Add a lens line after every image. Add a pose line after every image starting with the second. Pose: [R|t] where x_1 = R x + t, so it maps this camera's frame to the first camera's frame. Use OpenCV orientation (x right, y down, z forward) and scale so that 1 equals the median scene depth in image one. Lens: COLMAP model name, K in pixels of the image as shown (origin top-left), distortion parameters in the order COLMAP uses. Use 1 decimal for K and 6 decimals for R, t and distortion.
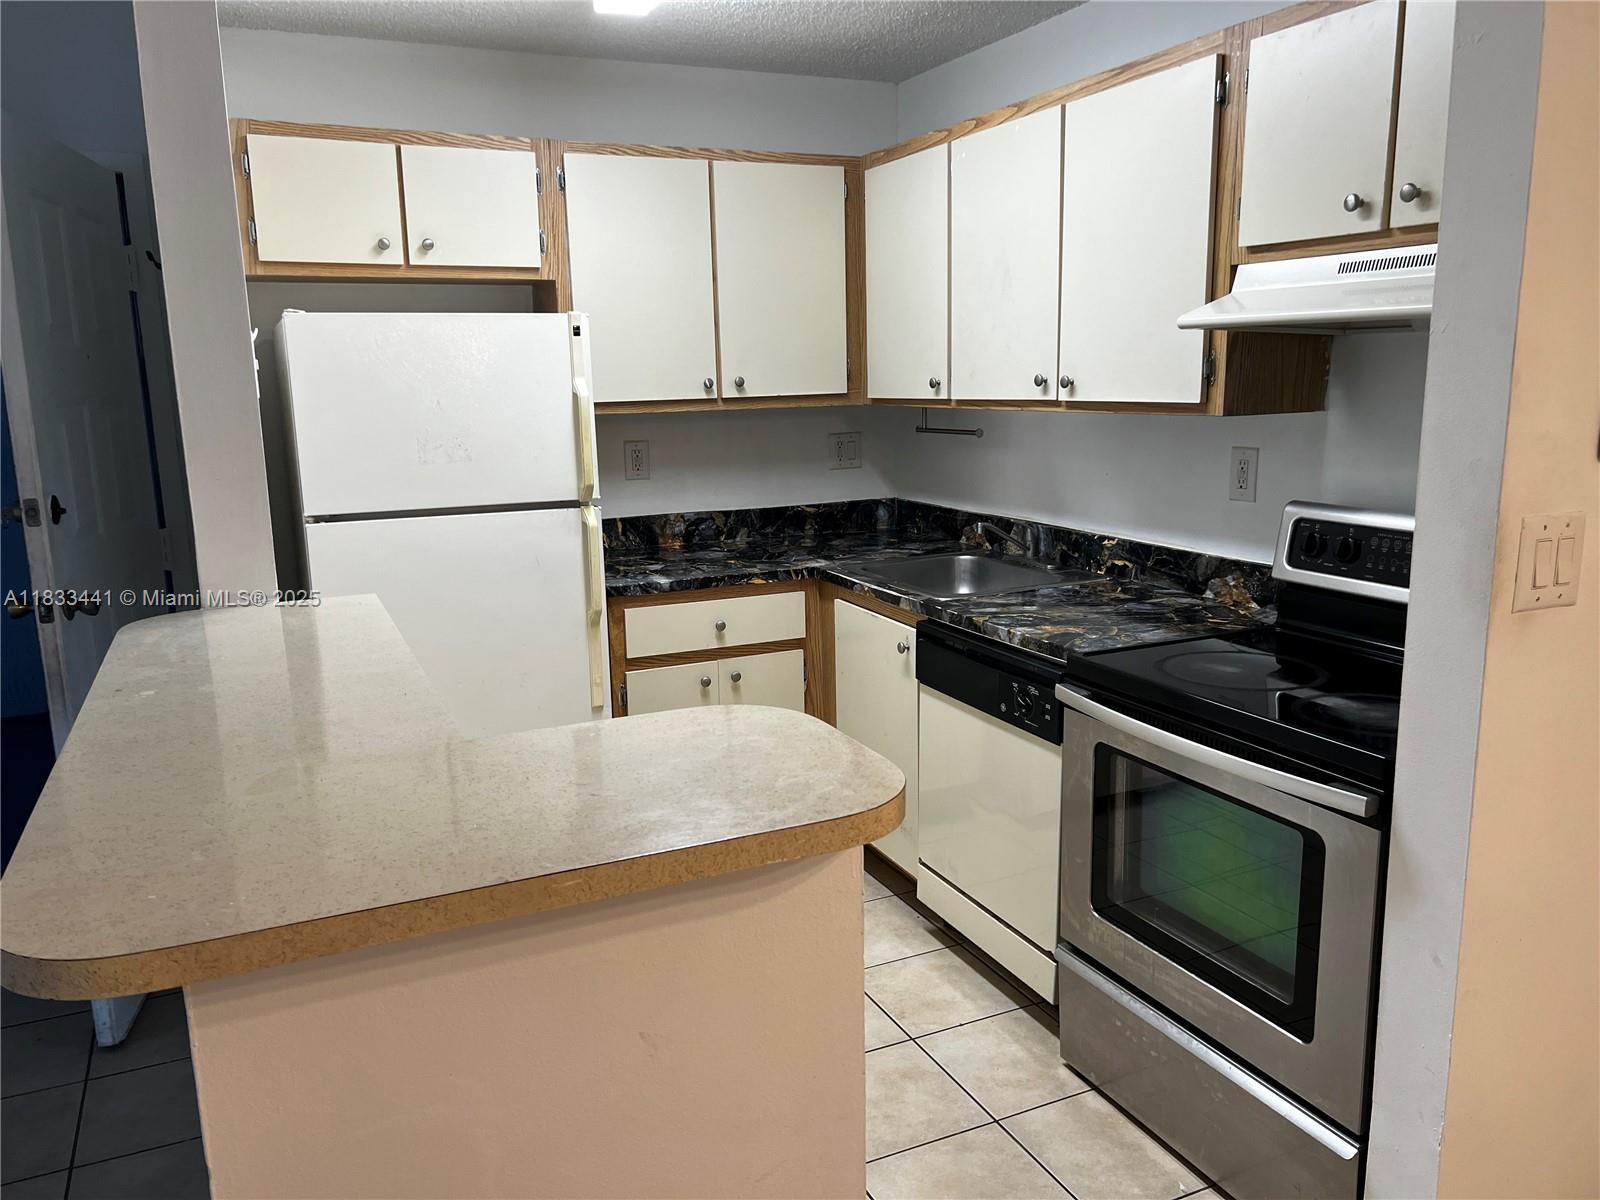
lens RADIAL K [[1190.3, 0, 792.7], [0, 1190.3, 606.3], [0, 0, 1]] dist [0.097769, -0.159358]
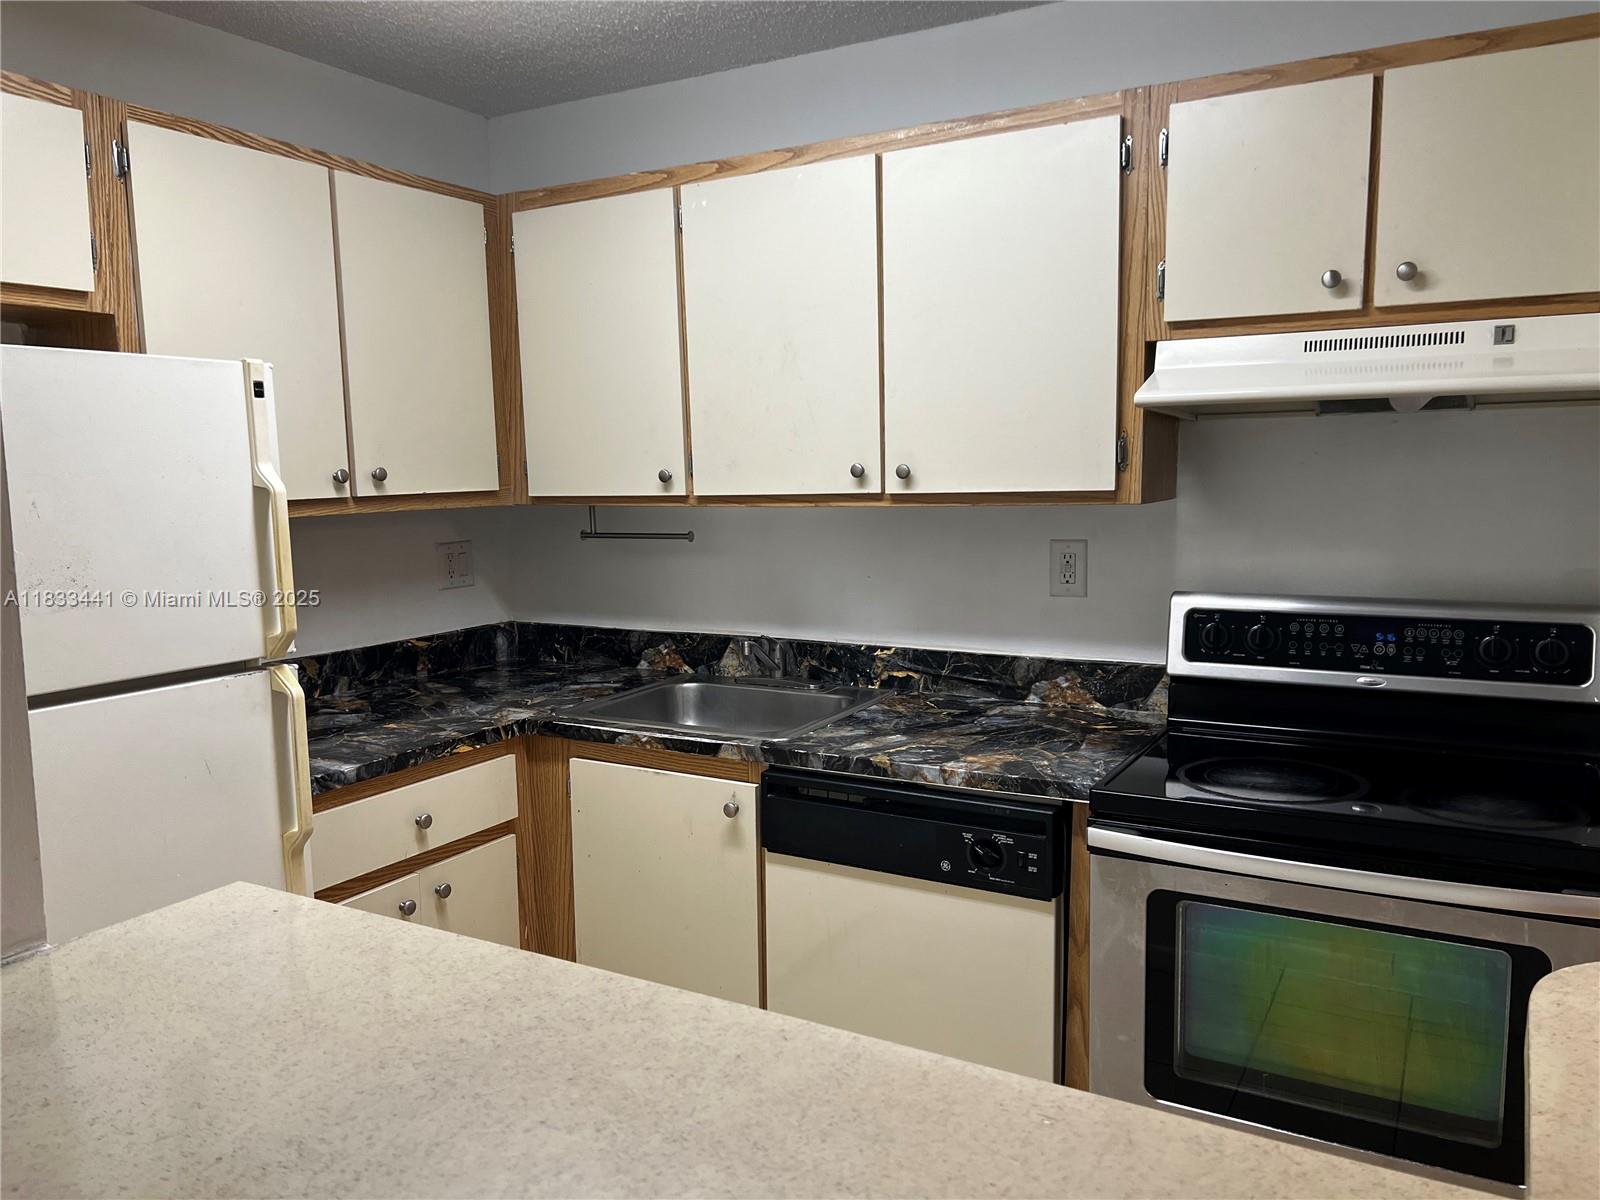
lens RADIAL K [[1206.1, 0, 802.0], [0, 1206.1, 604.9], [0, 0, 1]] dist [0.099539, -0.127461]
pose [[0.815489, -0.062386, 0.575400, -0.288368], [0.115455, 0.991727, -0.056105, -0.043873], [-0.567140, 0.112186, 0.815945, 0.293709]]
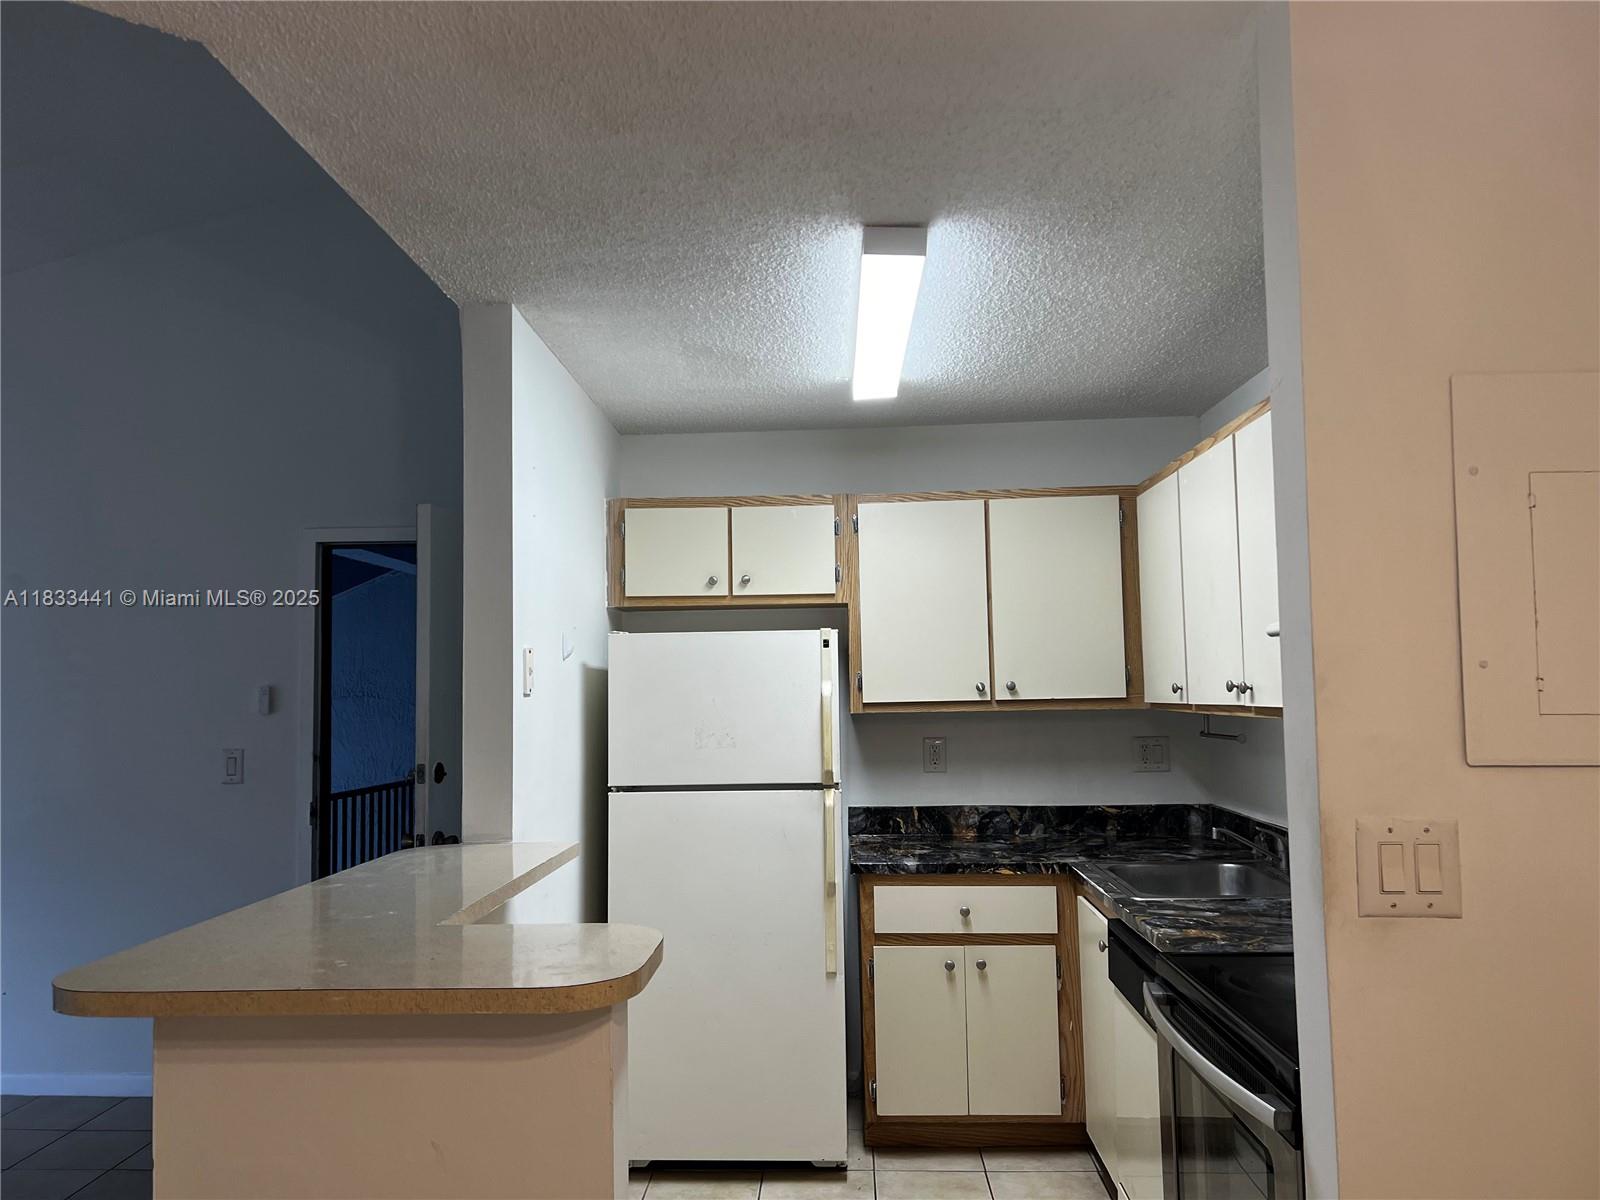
lens RADIAL K [[1190.3, 0, 792.7], [0, 1190.3, 606.3], [0, 0, 1]] dist [0.097769, -0.159358]
pose [[0.890790, -0.024859, -0.453735, 0.301835], [-0.090583, 0.968749, -0.230911, 0.013943], [0.445296, 0.246794, 0.860700, -0.055975]]
